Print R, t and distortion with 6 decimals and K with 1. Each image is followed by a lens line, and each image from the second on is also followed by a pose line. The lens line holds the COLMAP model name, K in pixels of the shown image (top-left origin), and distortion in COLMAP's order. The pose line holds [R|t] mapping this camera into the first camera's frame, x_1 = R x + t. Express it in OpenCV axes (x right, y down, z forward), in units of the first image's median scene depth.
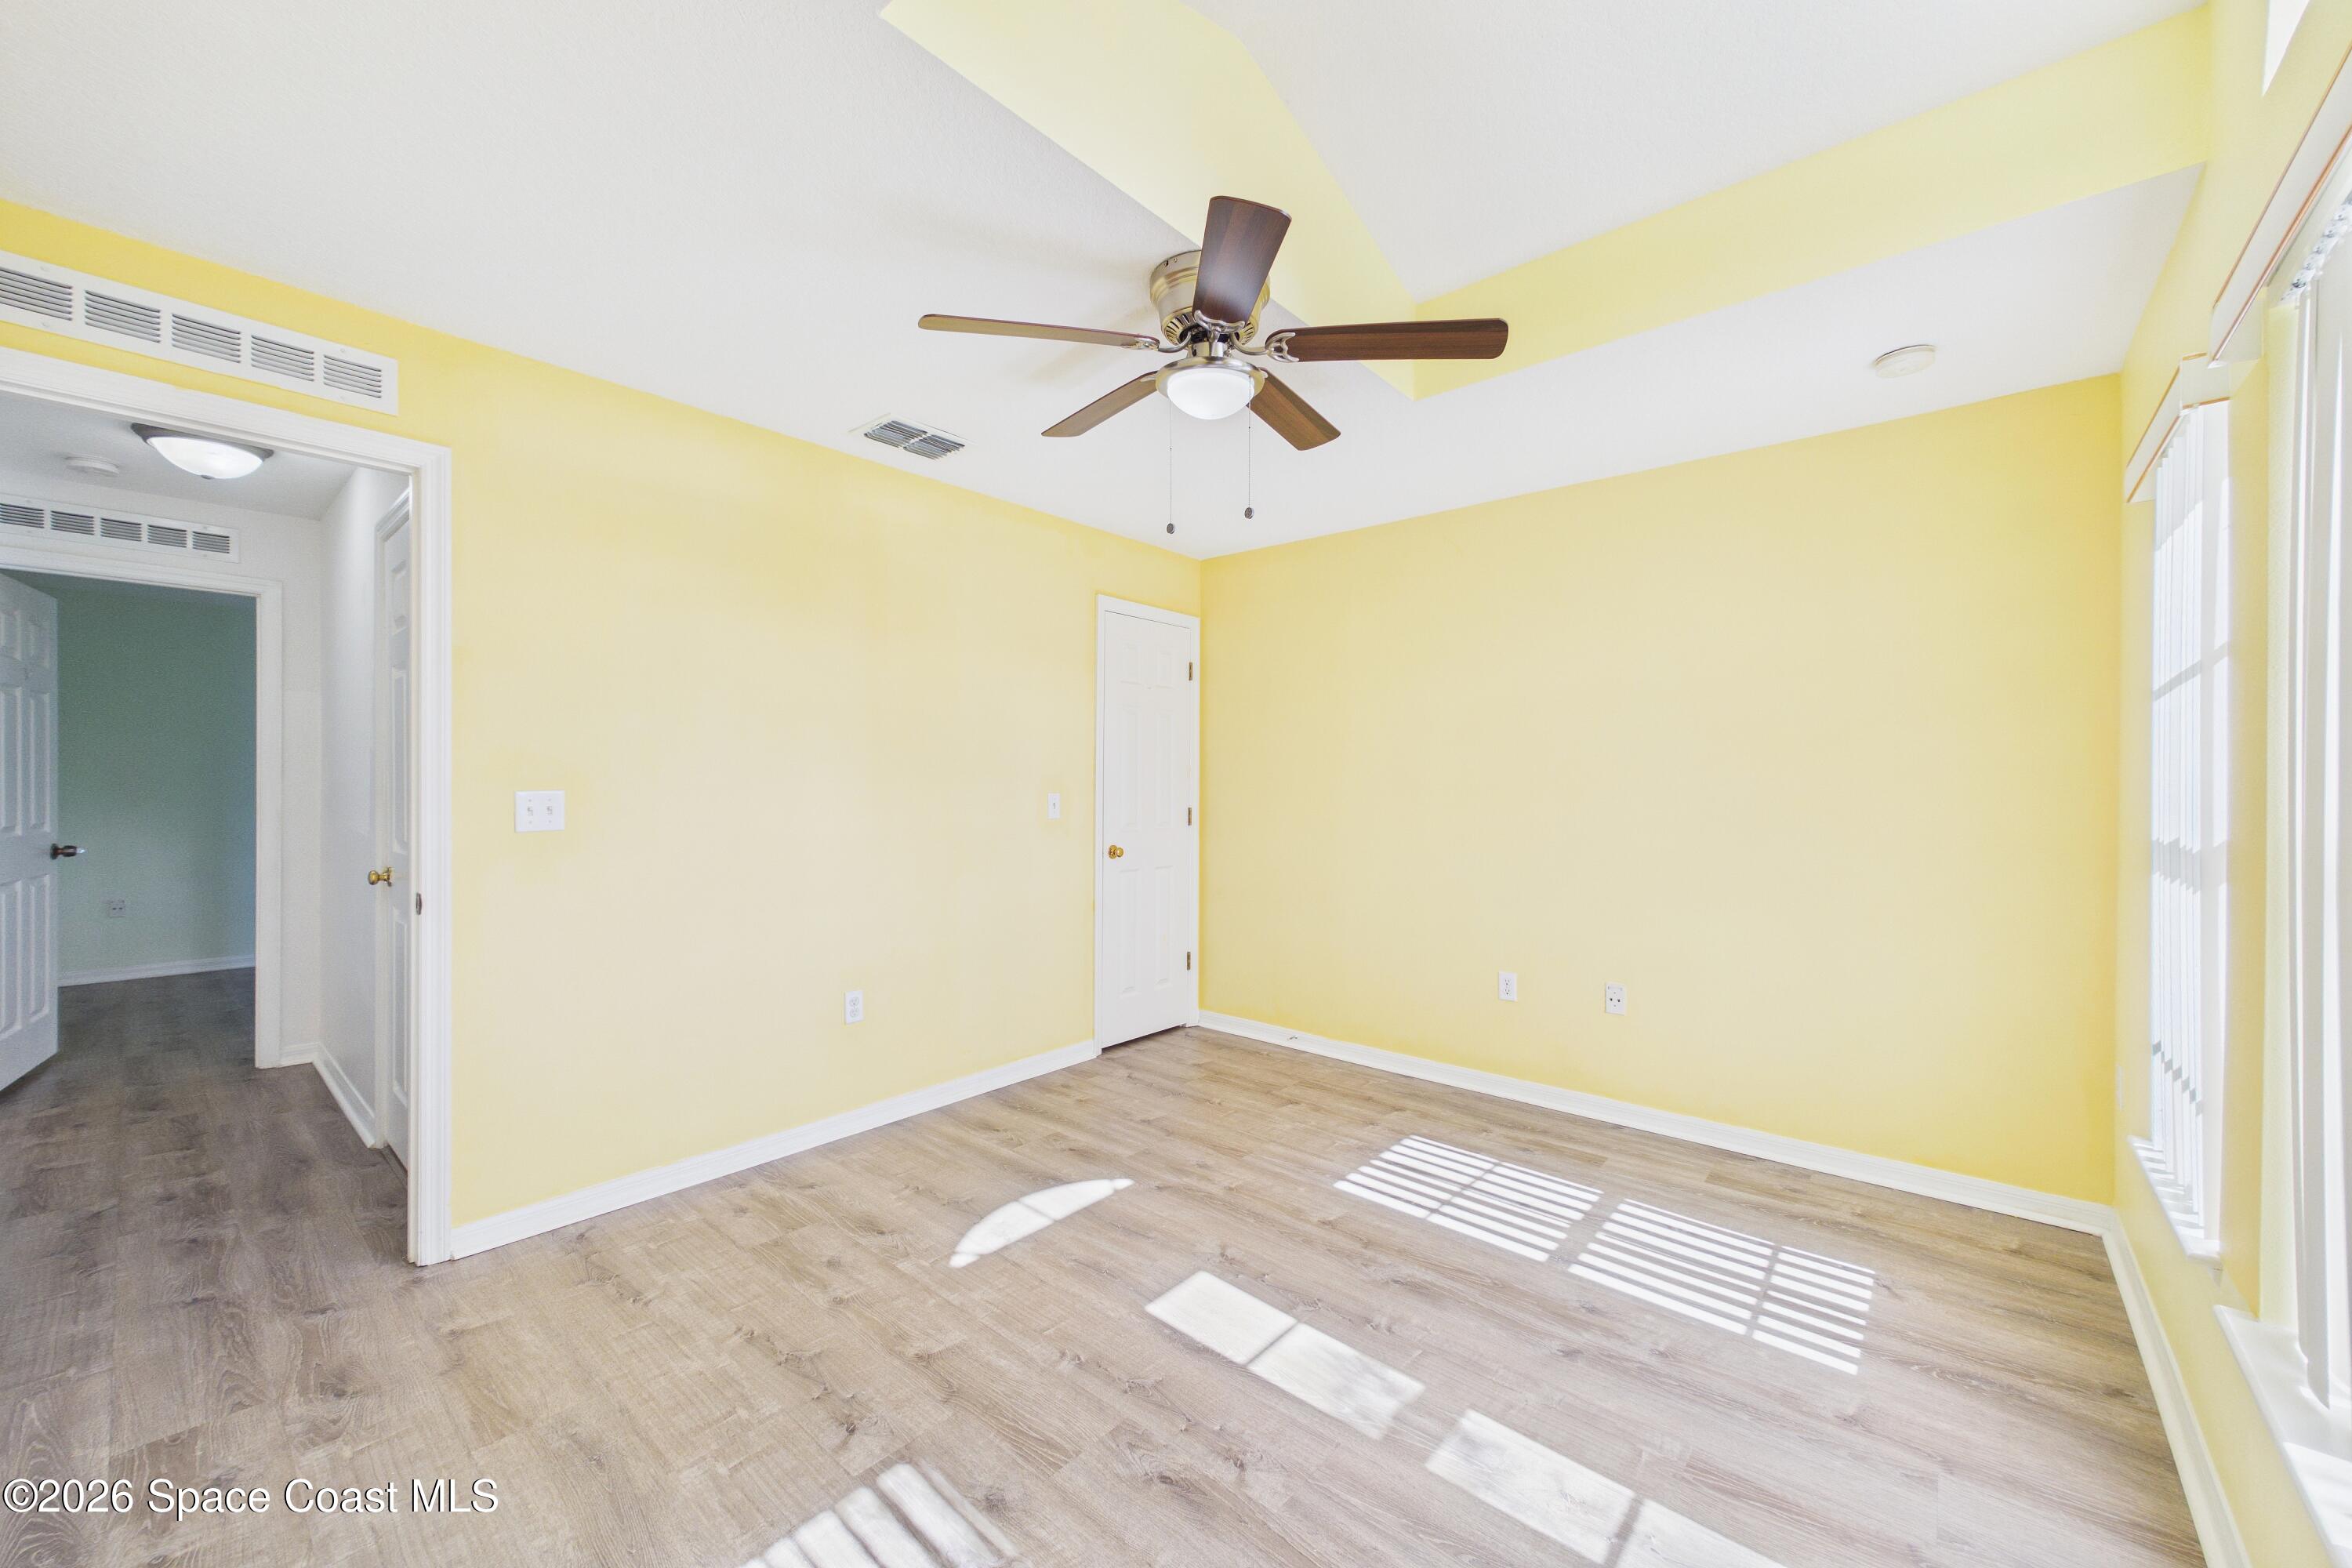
lens RADIAL K [[903.2, 0, 1185.5], [0, 903.2, 792.4], [0, 0, 1]] dist [-0.002757, 0.000719]
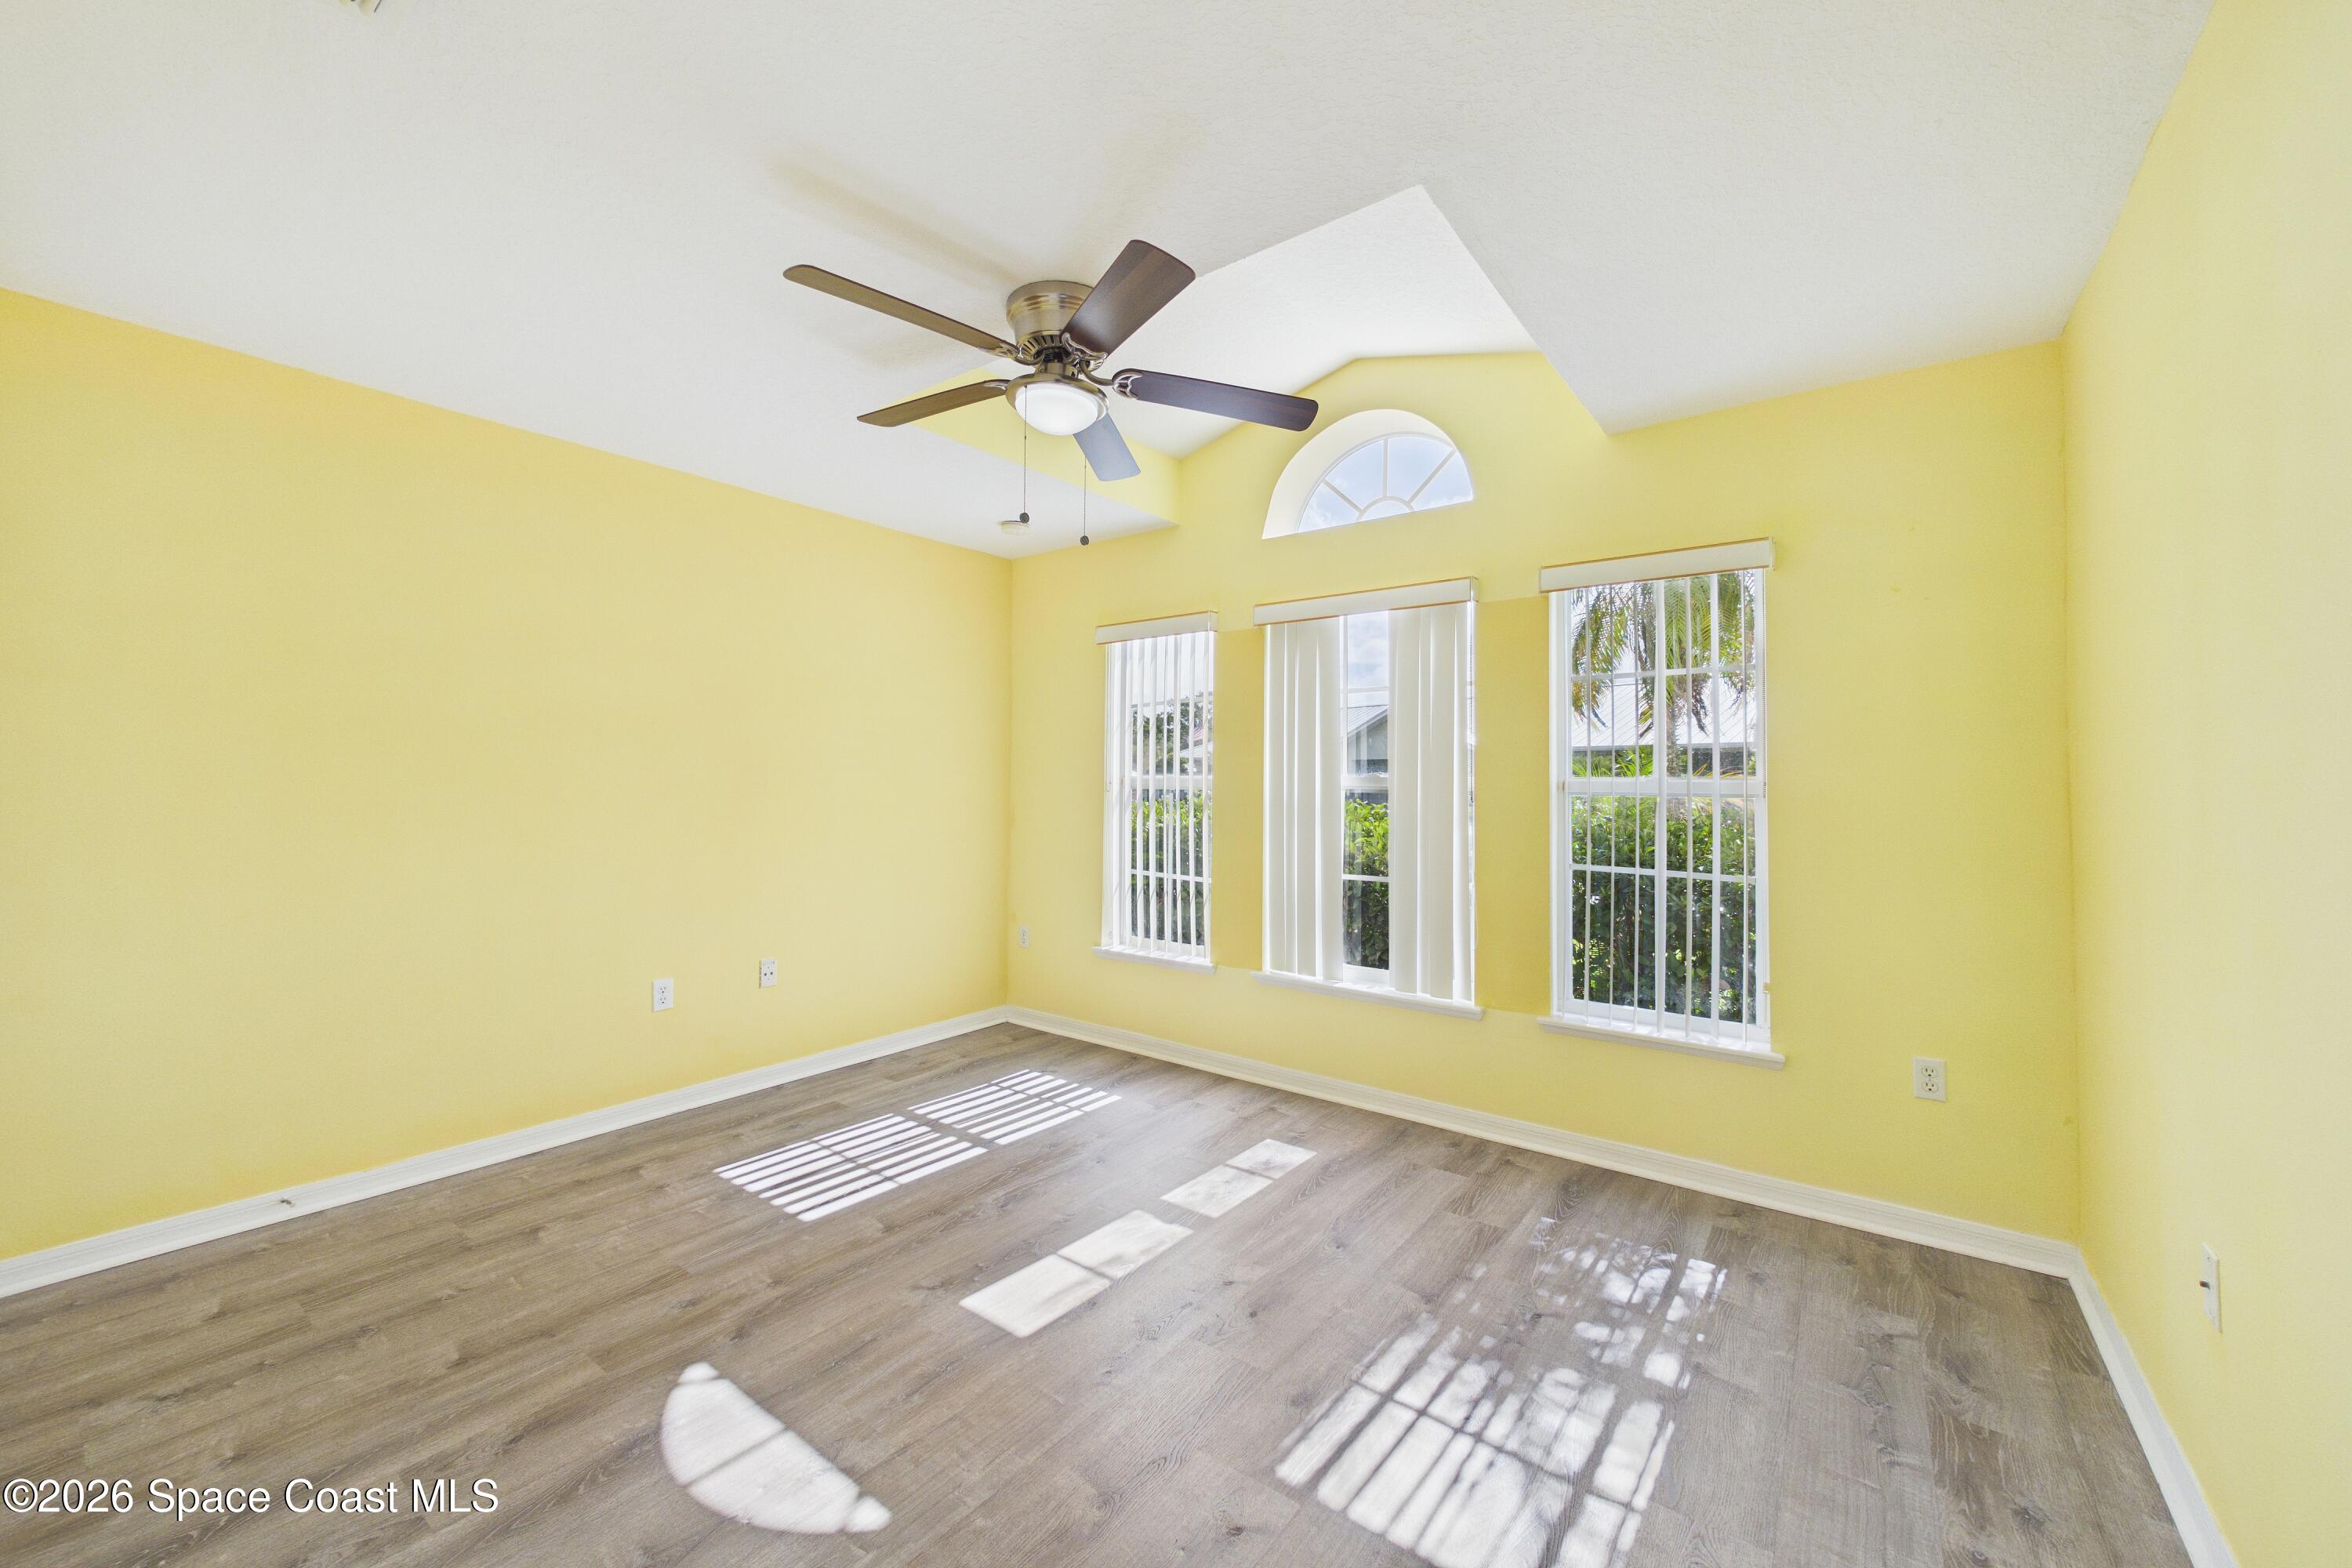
lens RADIAL K [[903.2, 0, 1175.4], [0, 903.2, 779.5], [0, 0, 1]] dist [-0.002757, 0.000719]
pose [[-0.060940, -0.002985, 0.998137, -0.755310], [0.002984, 0.999991, 0.003172, -0.005969], [-0.998137, 0.003172, -0.060931, 0.687402]]
